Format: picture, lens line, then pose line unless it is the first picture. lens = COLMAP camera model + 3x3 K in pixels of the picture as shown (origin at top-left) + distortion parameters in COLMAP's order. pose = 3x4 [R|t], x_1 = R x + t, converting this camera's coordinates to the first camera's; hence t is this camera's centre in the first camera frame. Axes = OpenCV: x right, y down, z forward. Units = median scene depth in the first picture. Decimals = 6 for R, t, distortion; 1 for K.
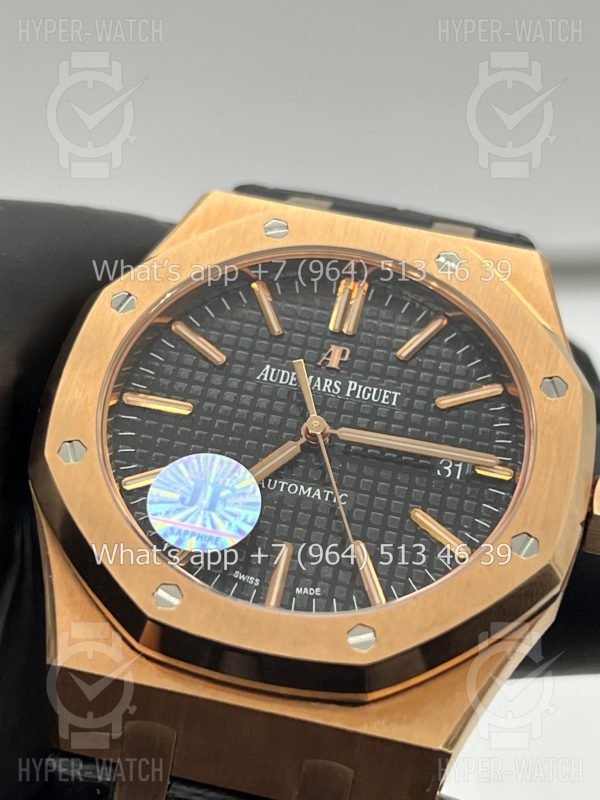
lens RADIAL K [[1899.0, 0, 324.9], [0, 1899.0, 407.6], [0, 0, 1]] dist [0.253983, 0.000000]
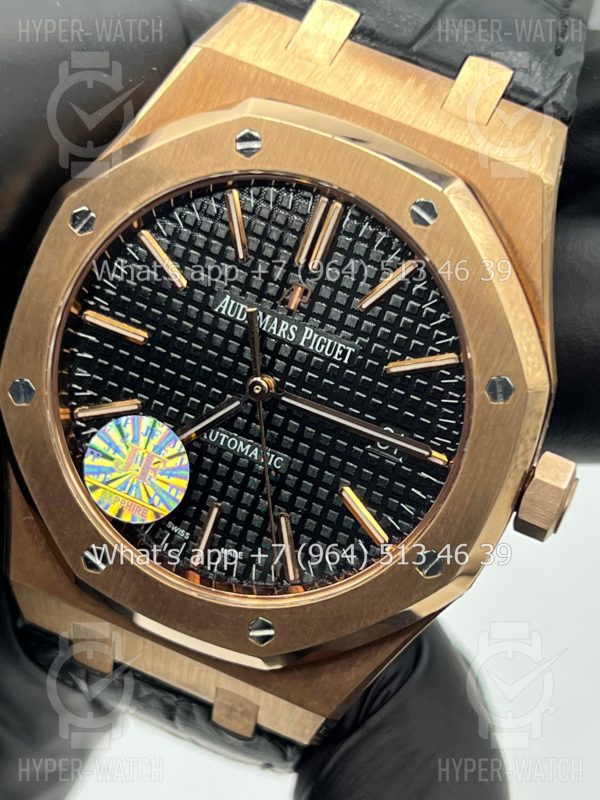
lens RADIAL K [[1899.0, 0, 306.3], [0, 1899.0, 406.2], [0, 0, 1]] dist [0.253983, 0.000000]
pose [[0.960270, 0.175905, -0.216653, 0.232253], [0.000680, 0.774856, 0.632138, -0.601050], [0.279071, -0.607170, 0.743951, 0.252391]]
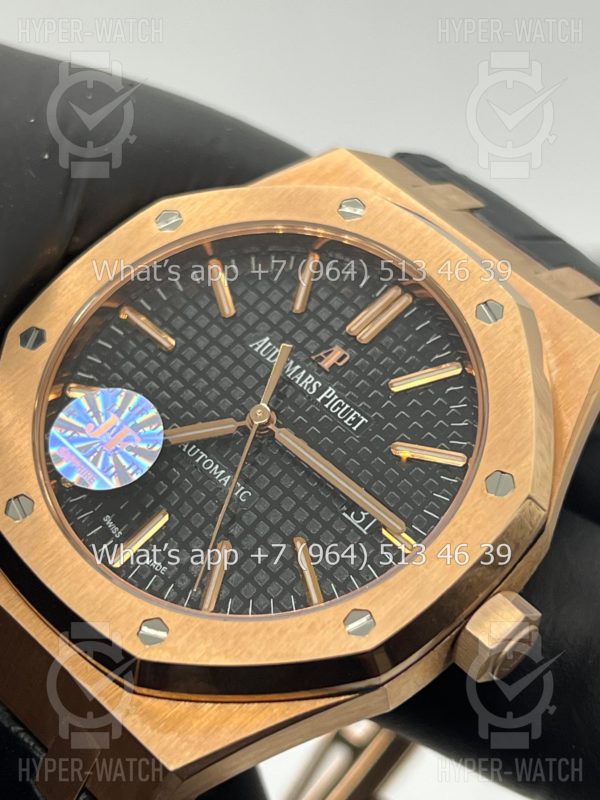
lens RADIAL K [[1899.0, 0, 302.8], [0, 1899.0, 396.1], [0, 0, 1]] dist [0.253983, 0.000000]
pose [[0.834281, 0.407891, -0.370945, 0.356448], [-0.379100, 0.912916, 0.151221, -0.148671], [0.400324, 0.014464, 0.916260, 0.127905]]
